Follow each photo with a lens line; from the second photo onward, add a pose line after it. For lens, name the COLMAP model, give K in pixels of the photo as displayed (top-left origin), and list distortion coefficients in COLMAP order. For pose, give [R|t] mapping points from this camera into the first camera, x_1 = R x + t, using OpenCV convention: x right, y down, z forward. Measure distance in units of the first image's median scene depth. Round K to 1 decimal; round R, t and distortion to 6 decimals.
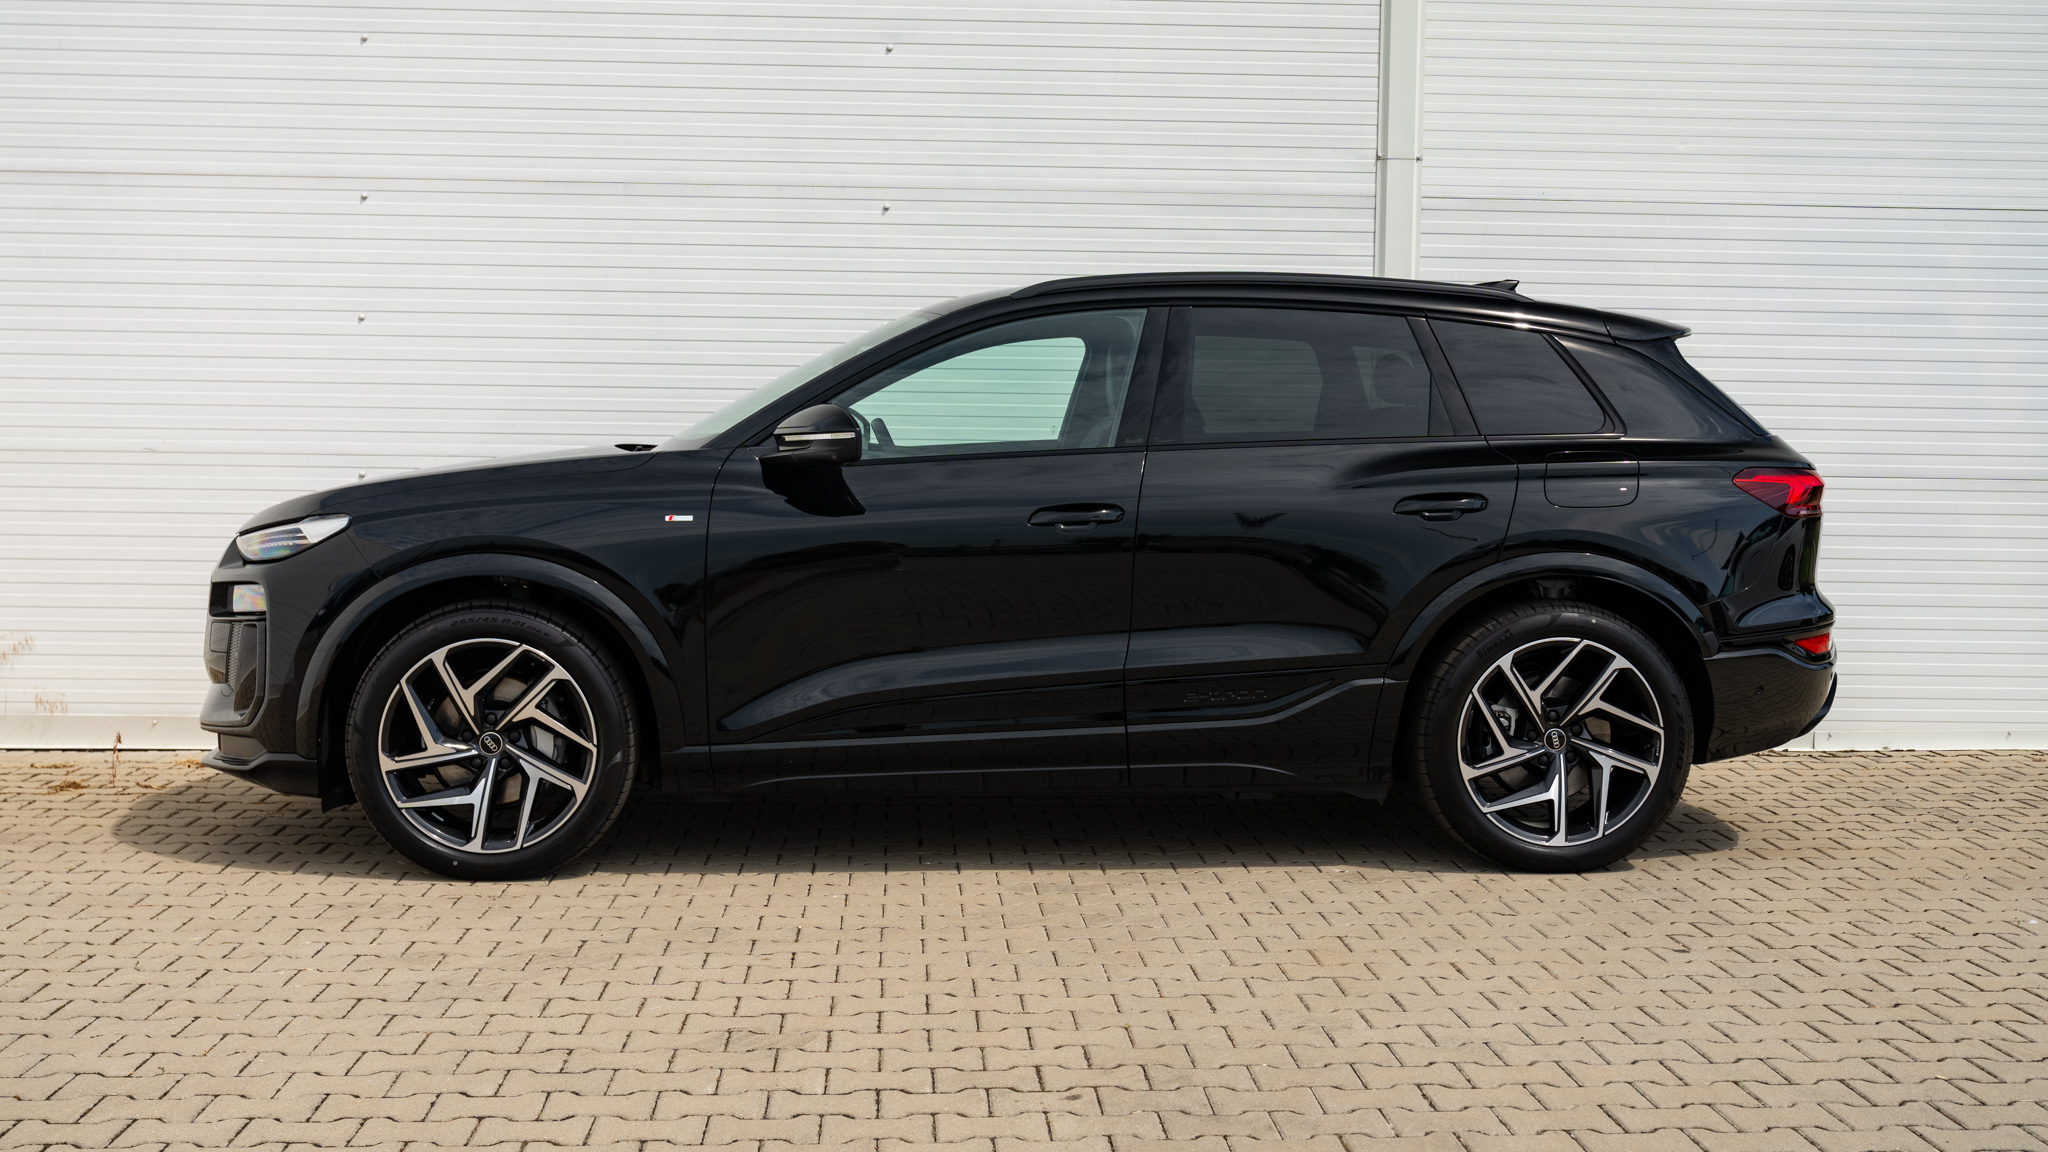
lens RADIAL K [[2384.7, 0, 1015.3], [0, 2384.7, 597.7], [0, 0, 1]] dist [-0.023873, 0.000000]
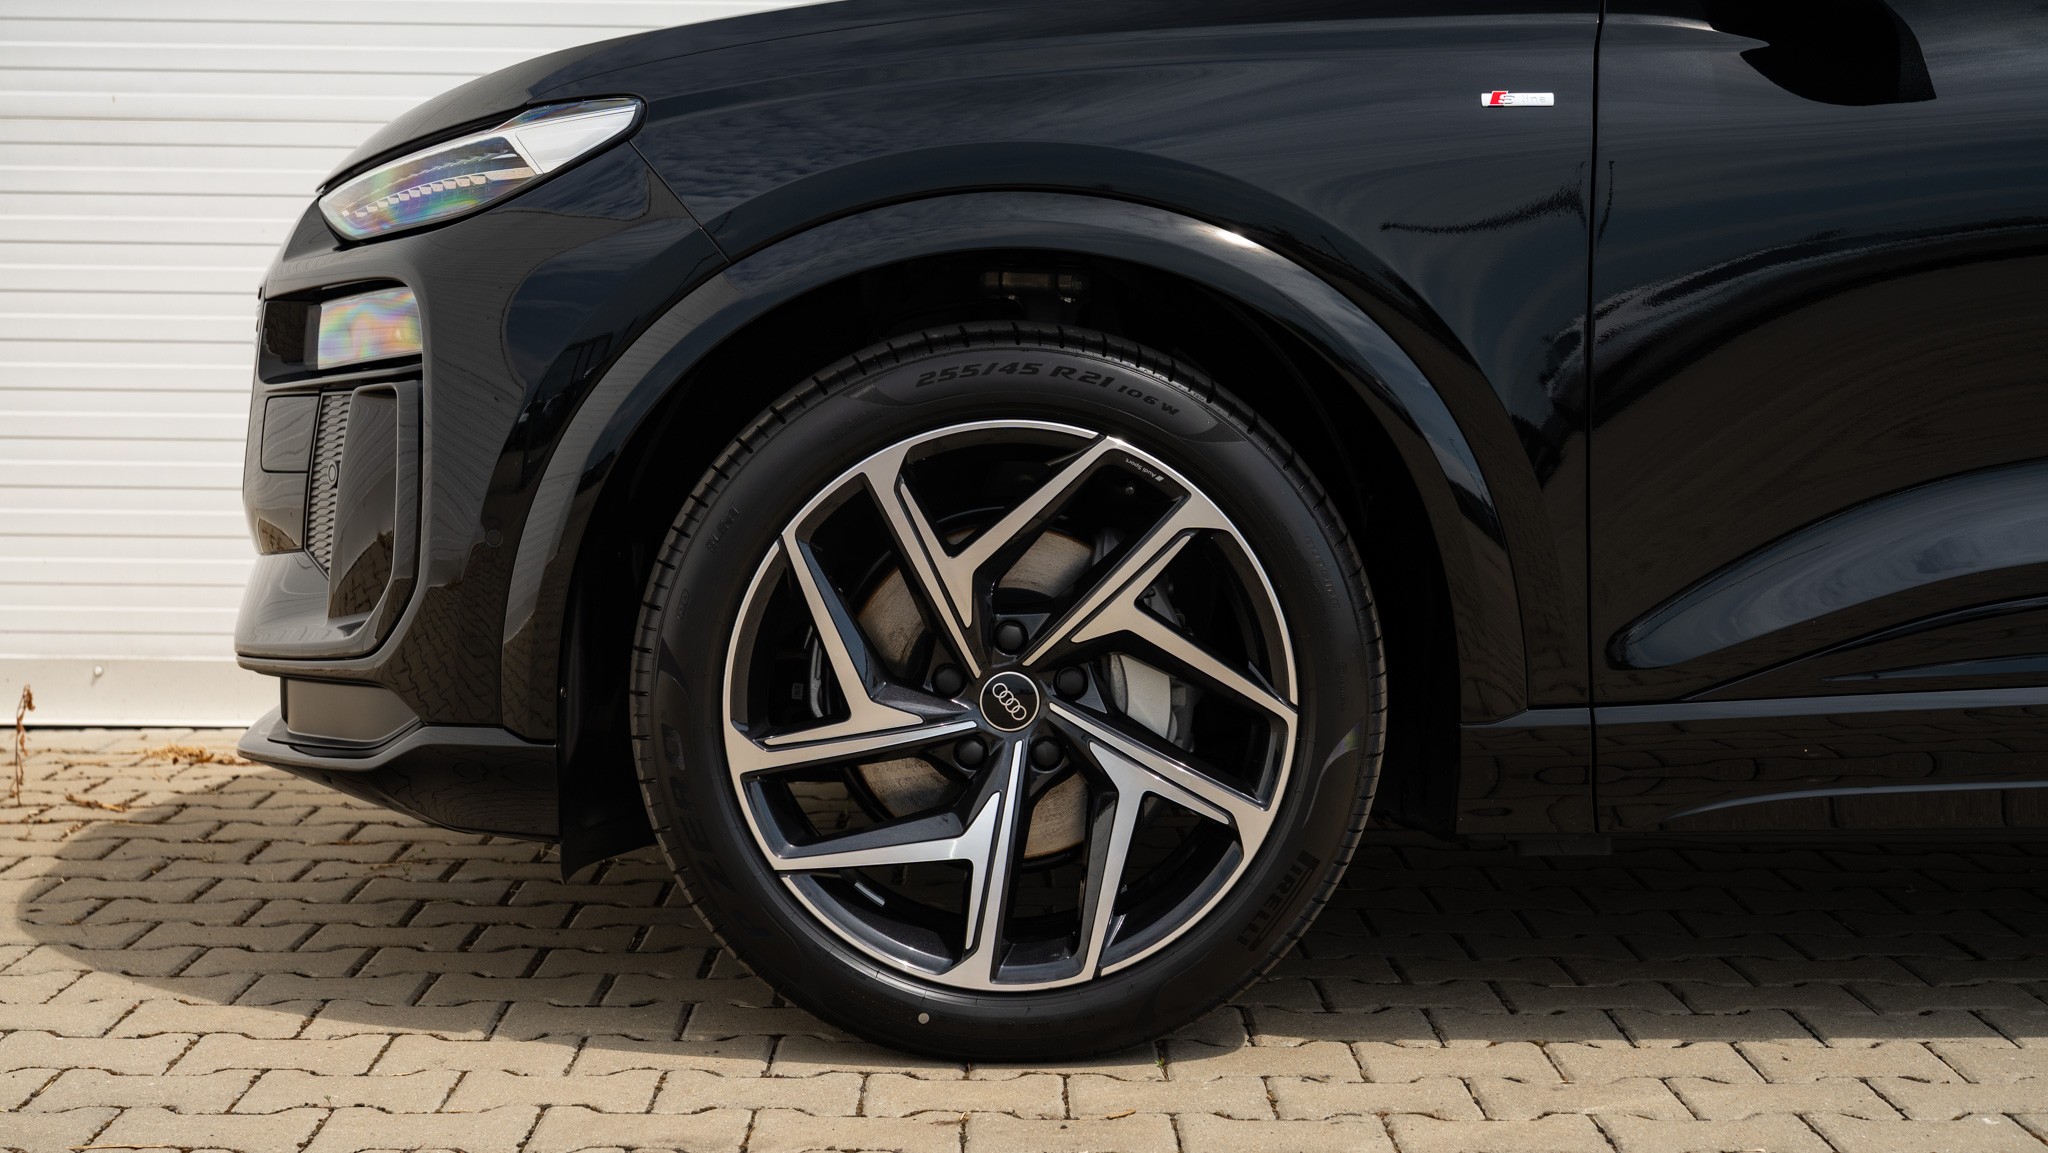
lens RADIAL K [[3099.0, 0, 1025.1], [0, 3099.0, 577.3], [0, 0, 1]] dist [-0.018866, 0.000000]
pose [[0.999095, -0.000670, -0.042537, -0.194580], [0.001129, 0.999941, 0.010765, 0.035794], [0.042527, -0.010803, 0.999037, 0.501968]]
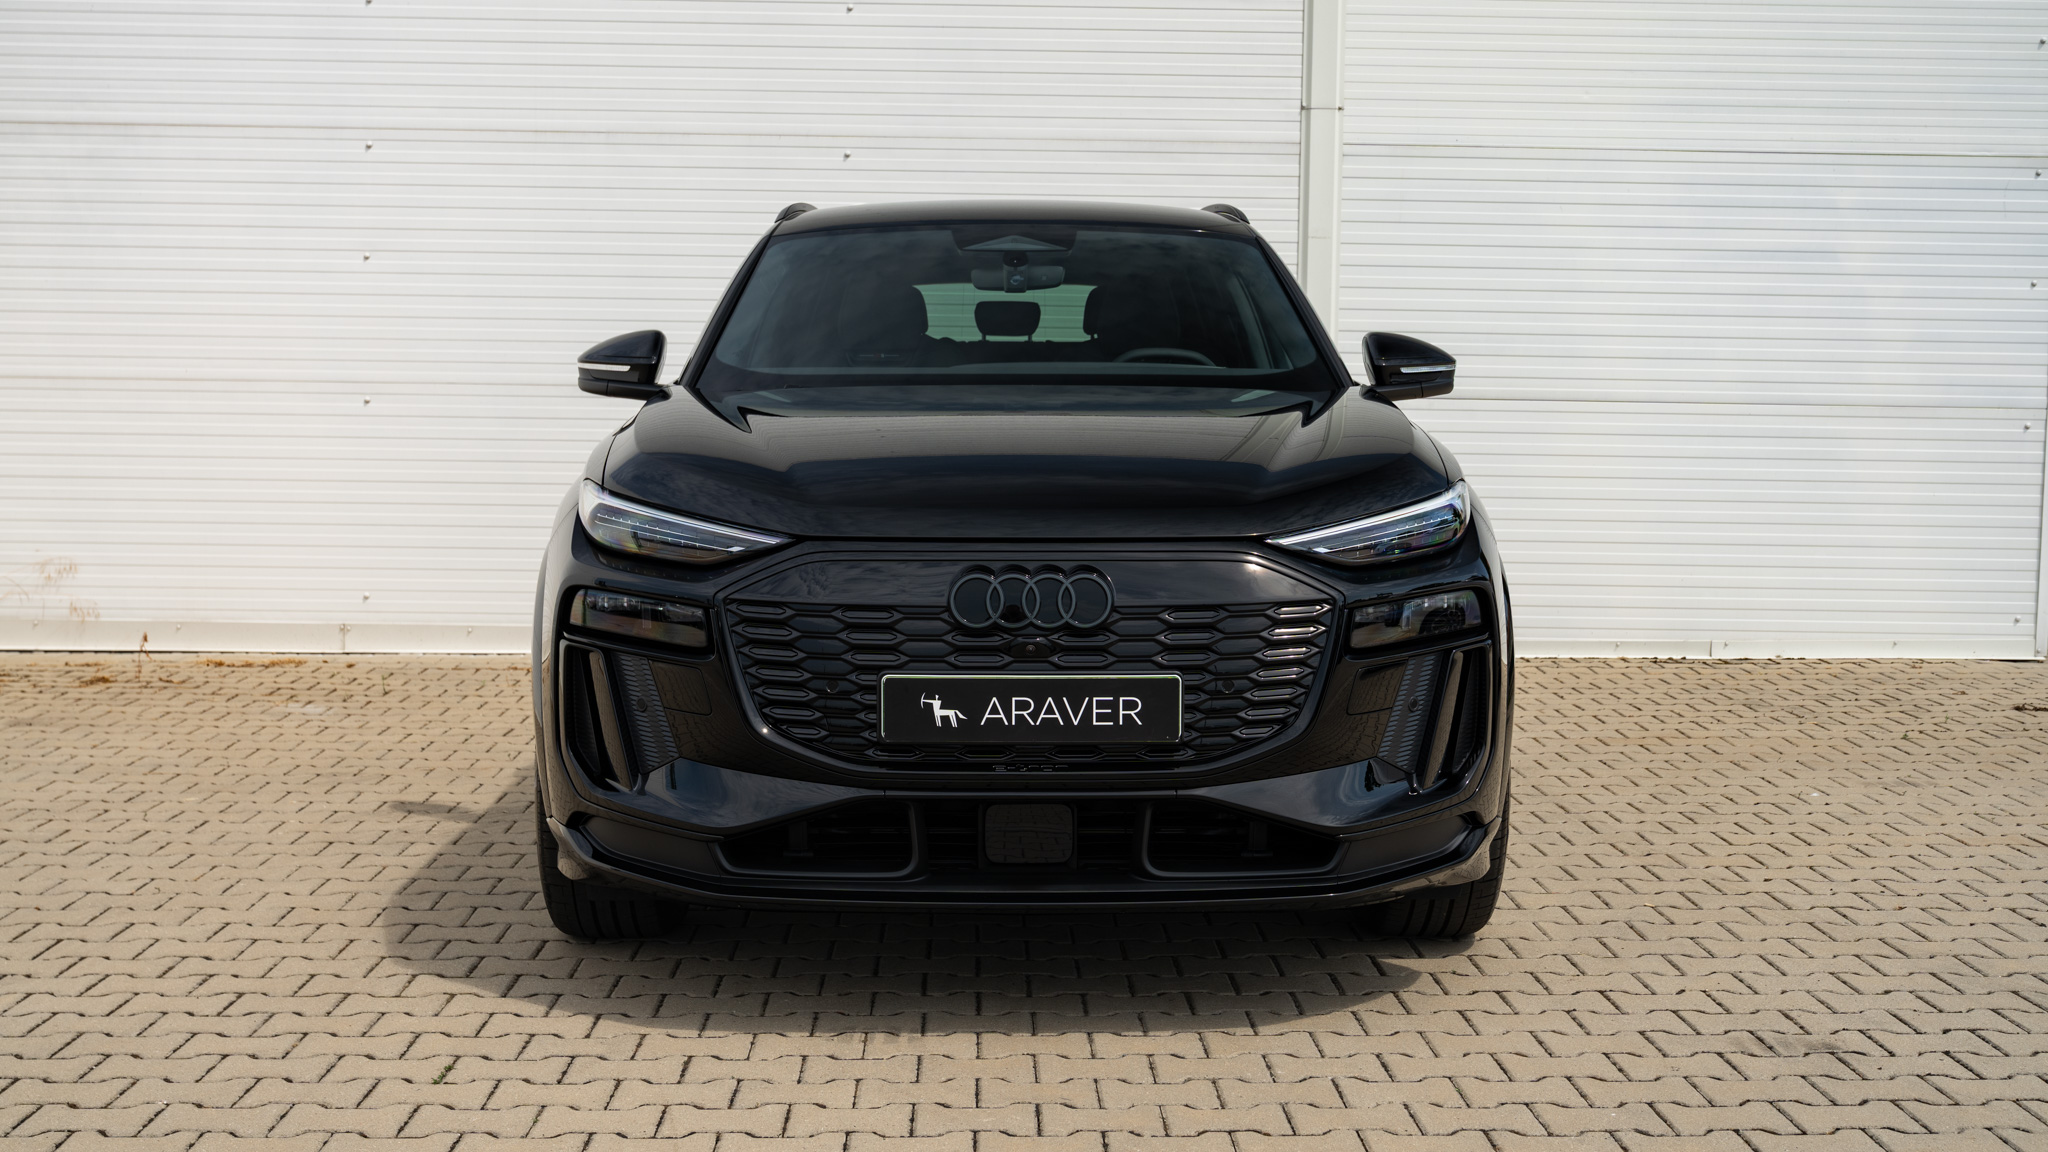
lens RADIAL K [[2437.0, 0, 1031.9], [0, 2437.0, 554.2], [0, 0, 1]] dist [-0.024236, 0.000000]
pose [[0.999759, 0.002120, -0.021859, 0.074522], [-0.001946, 0.999966, 0.007976, 0.012646], [0.021876, -0.007932, 0.999729, -0.148071]]
